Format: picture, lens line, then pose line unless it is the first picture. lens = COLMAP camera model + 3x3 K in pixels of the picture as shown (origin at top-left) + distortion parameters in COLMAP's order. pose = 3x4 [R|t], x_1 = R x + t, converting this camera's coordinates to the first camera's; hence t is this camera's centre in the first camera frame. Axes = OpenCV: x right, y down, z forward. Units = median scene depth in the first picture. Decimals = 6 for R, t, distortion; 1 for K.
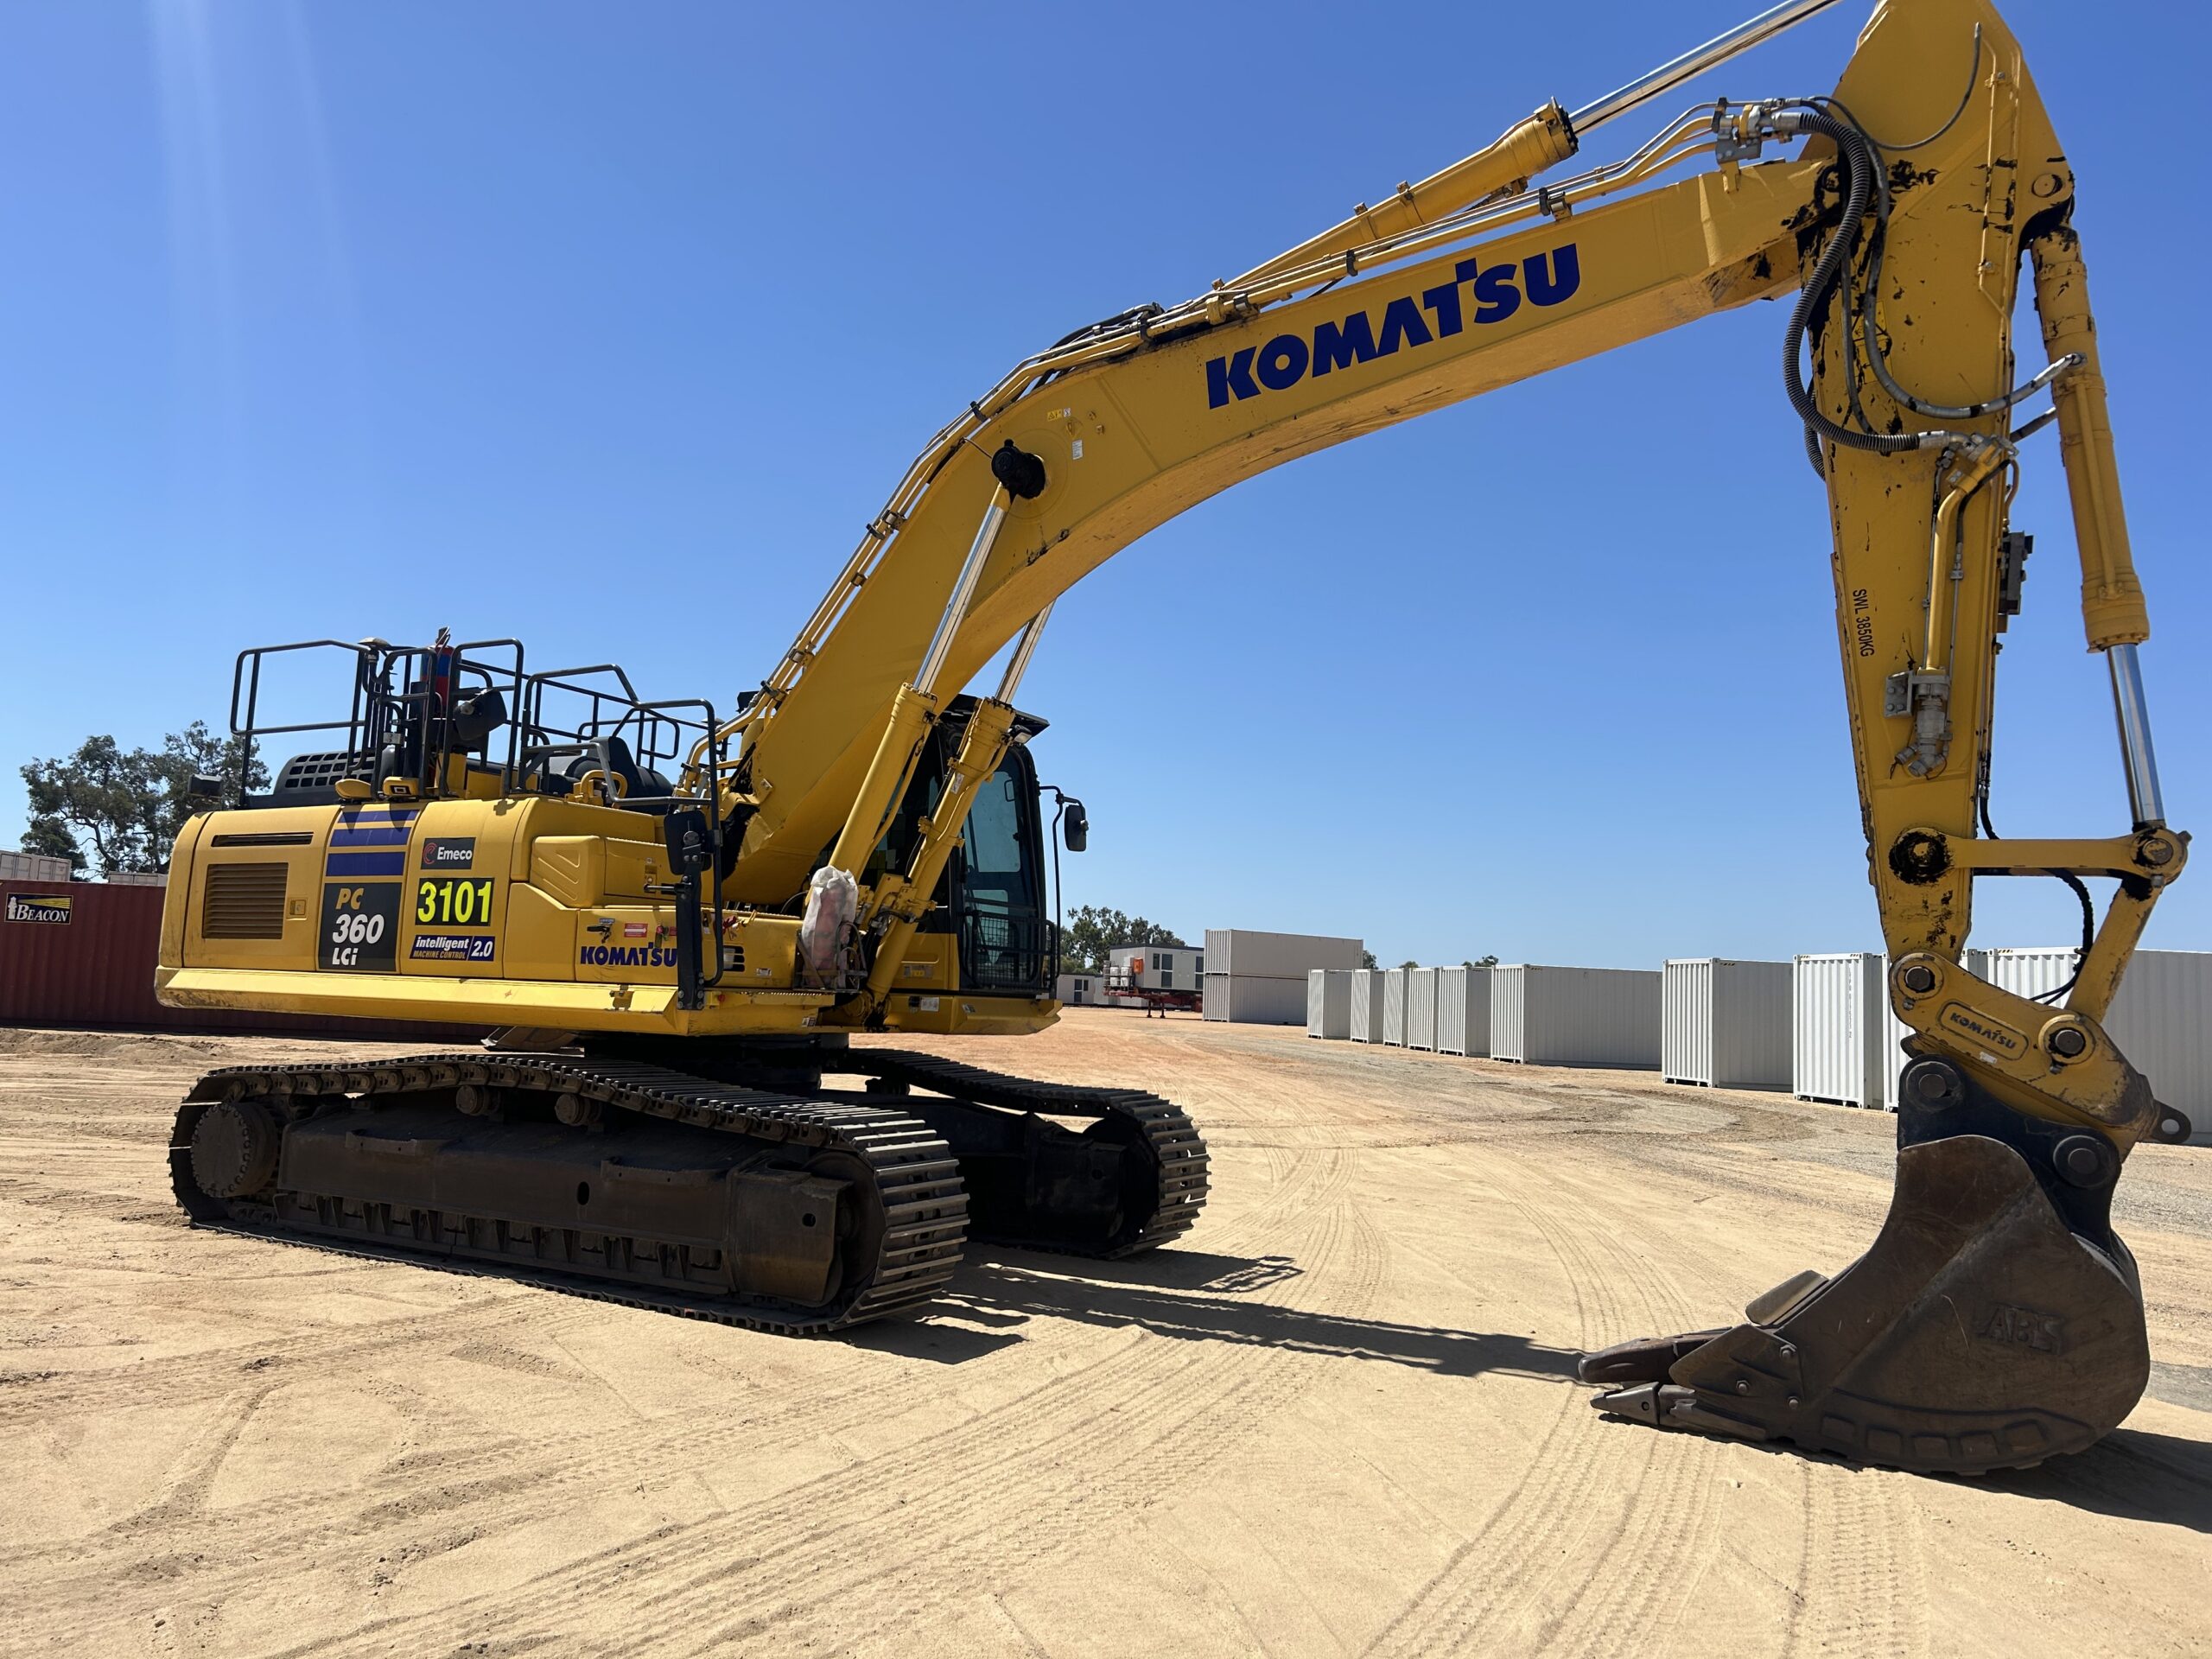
lens RADIAL K [[1663.0, 0, 1105.4], [0, 1663.0, 814.6], [0, 0, 1]] dist [0.047901, -0.047457]
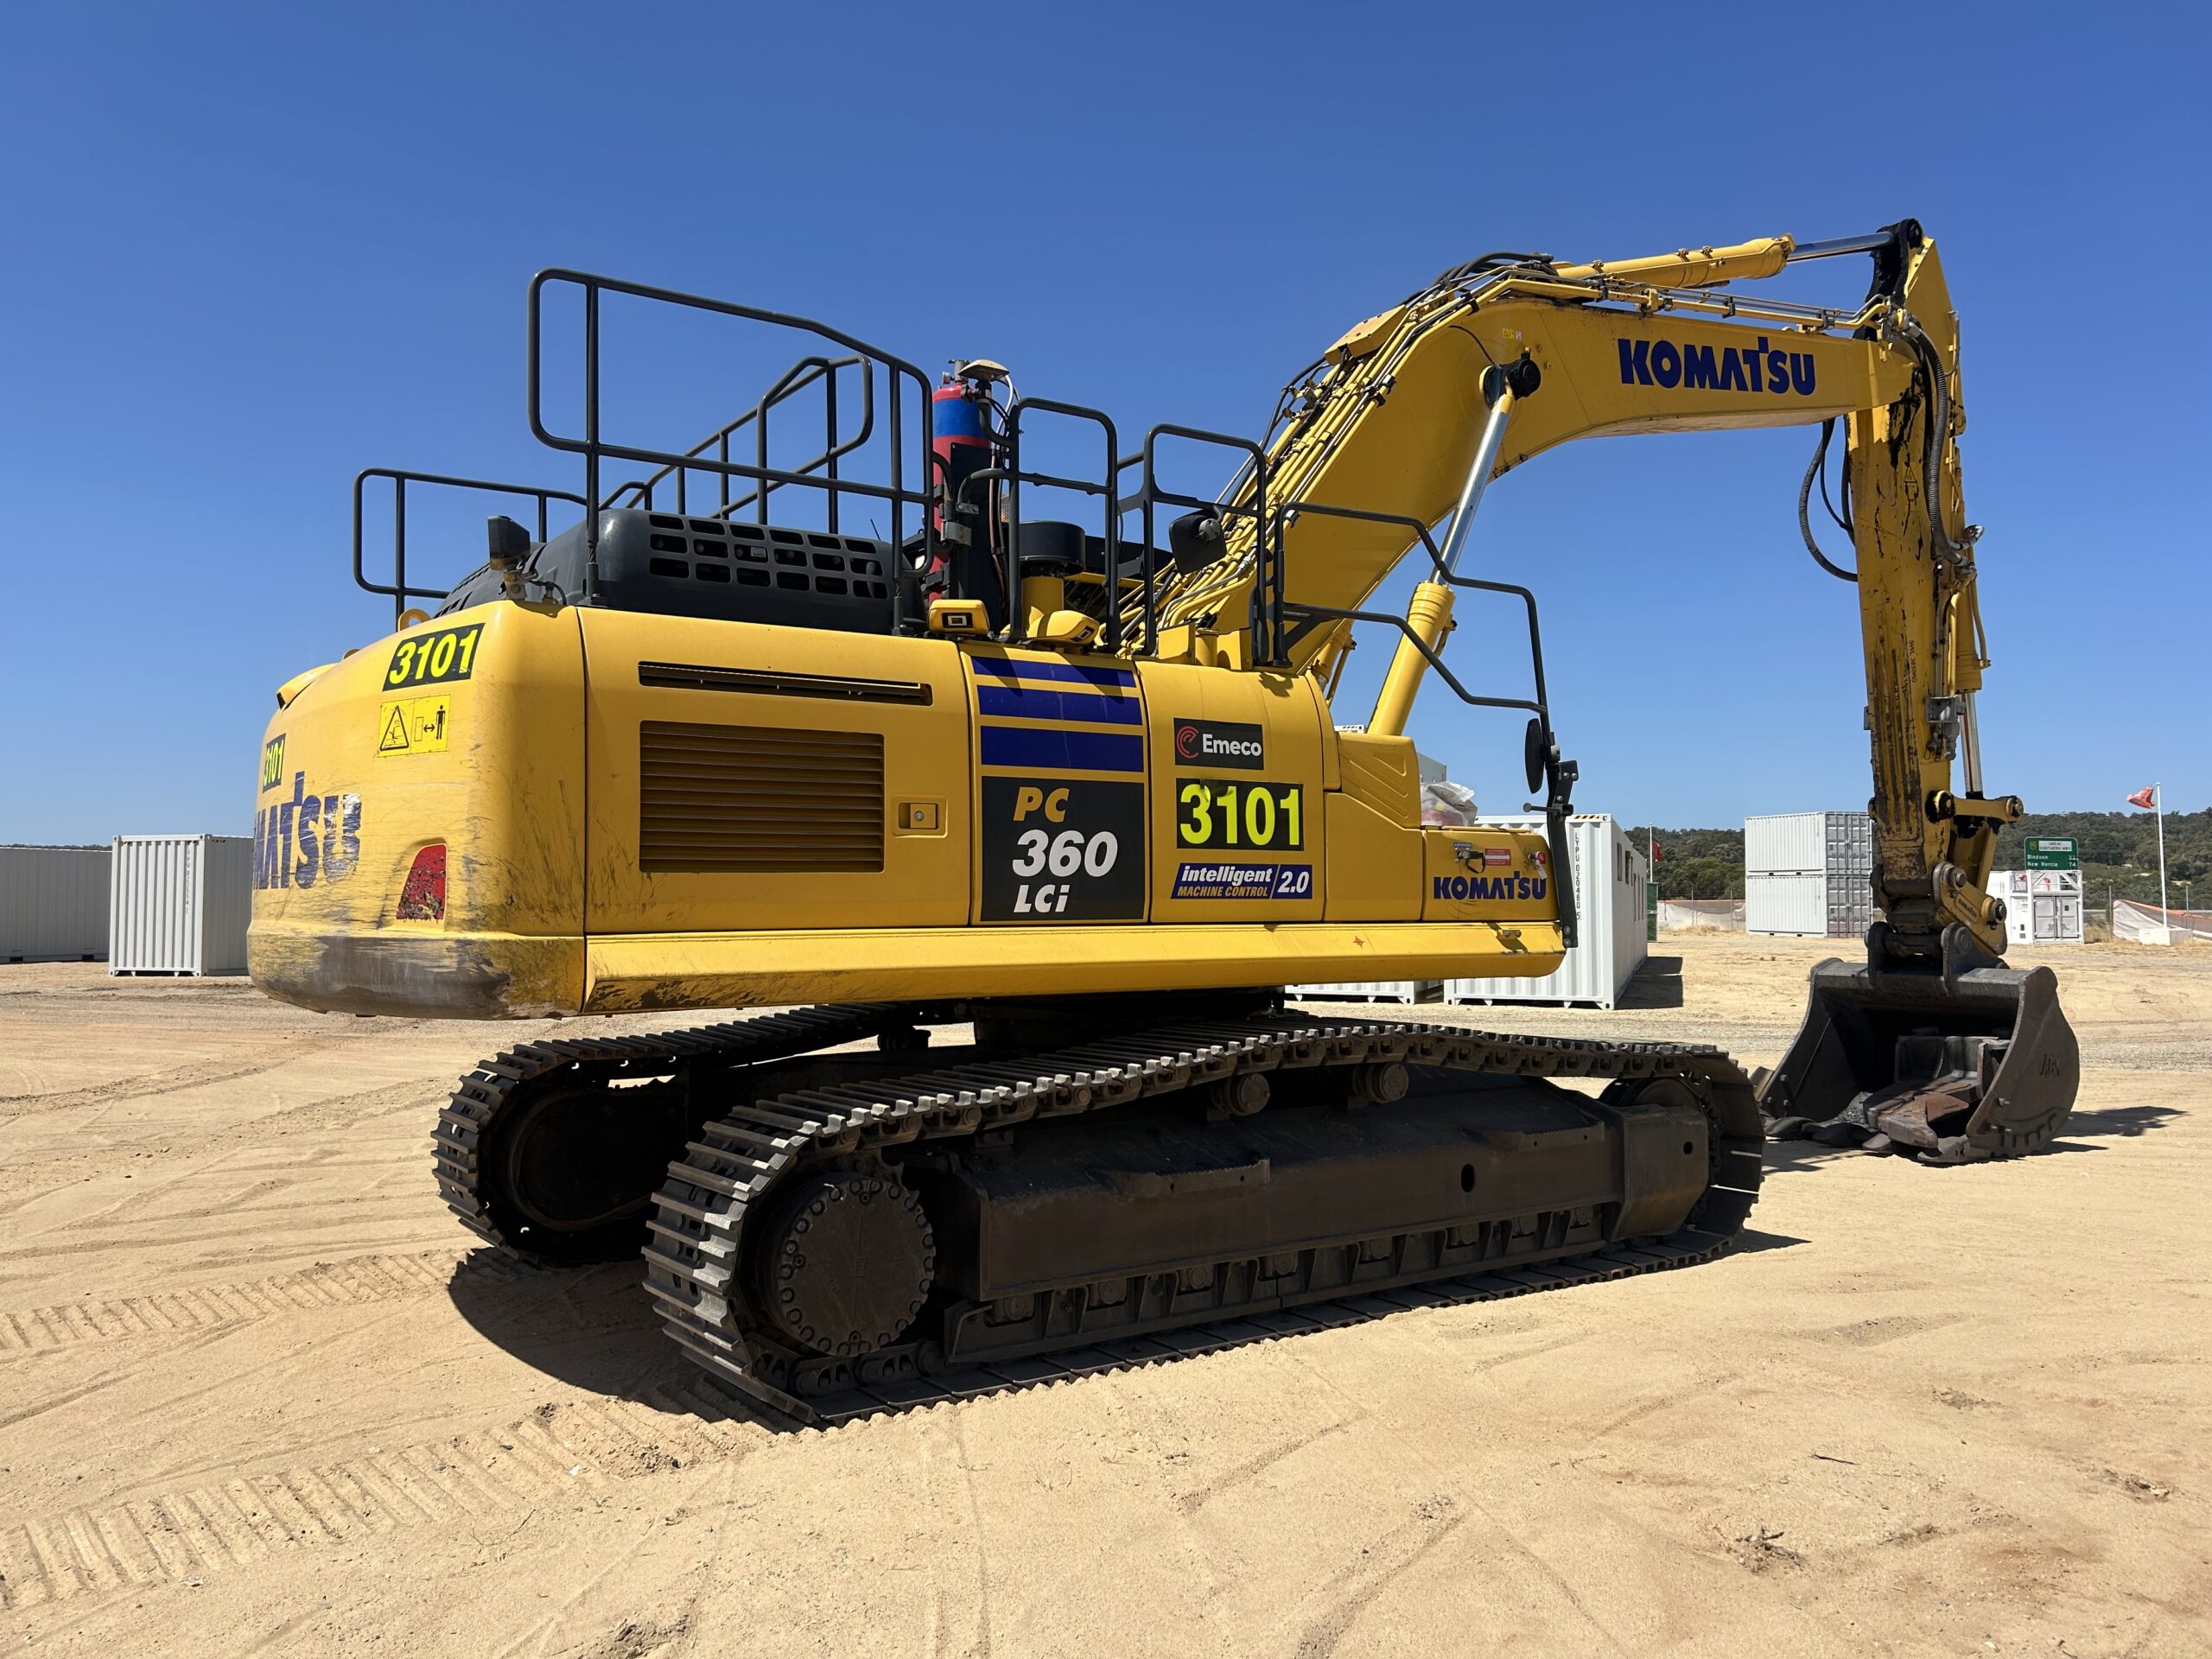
lens RADIAL K [[1663.0, 0, 1088.5], [0, 1663.0, 816.5], [0, 0, 1]] dist [0.047901, -0.047457]
pose [[0.440475, 0.005514, 0.897748, -1.051199], [-0.080522, 0.996193, 0.033389, 0.035148], [-0.894146, -0.086996, 0.439243, 0.765904]]
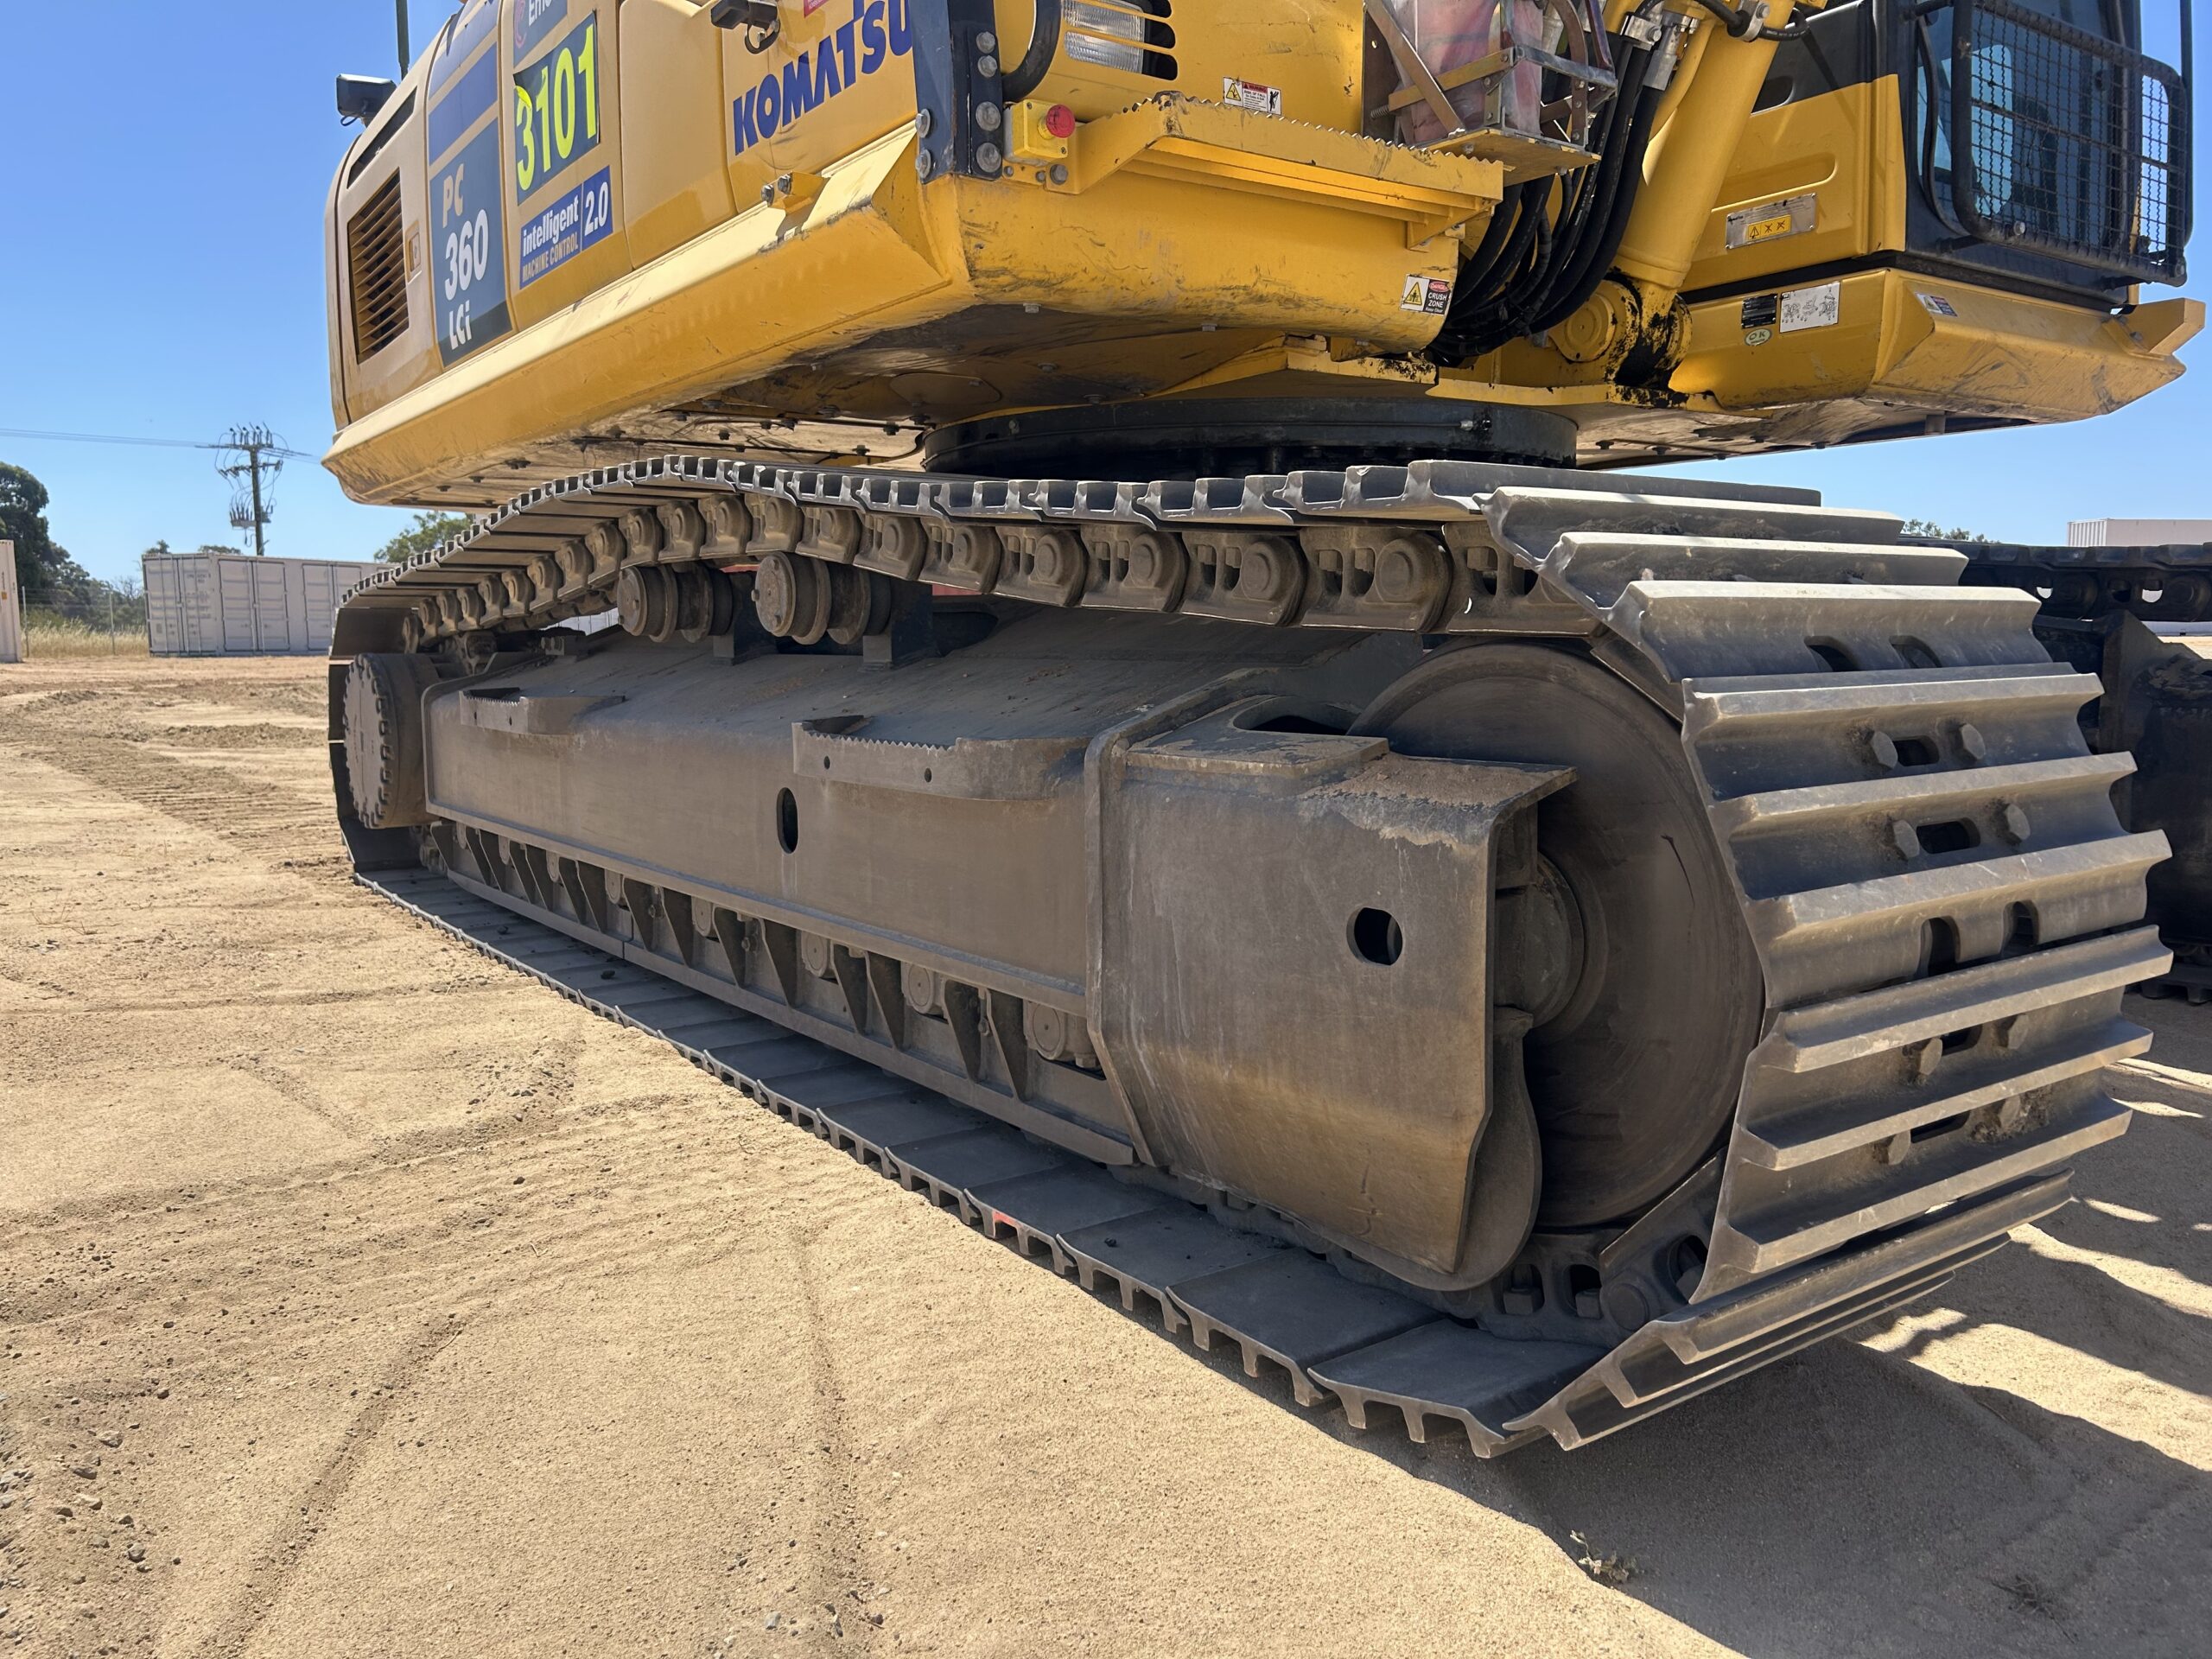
lens RADIAL K [[1663.0, 0, 1097.2], [0, 1663.0, 826.4], [0, 0, 1]] dist [0.047901, -0.047457]
pose [[0.902325, 0.005400, -0.431023, -0.097737], [0.087104, 0.977010, 0.194588, 0.154491], [0.422164, -0.213126, 0.881110, 0.673190]]
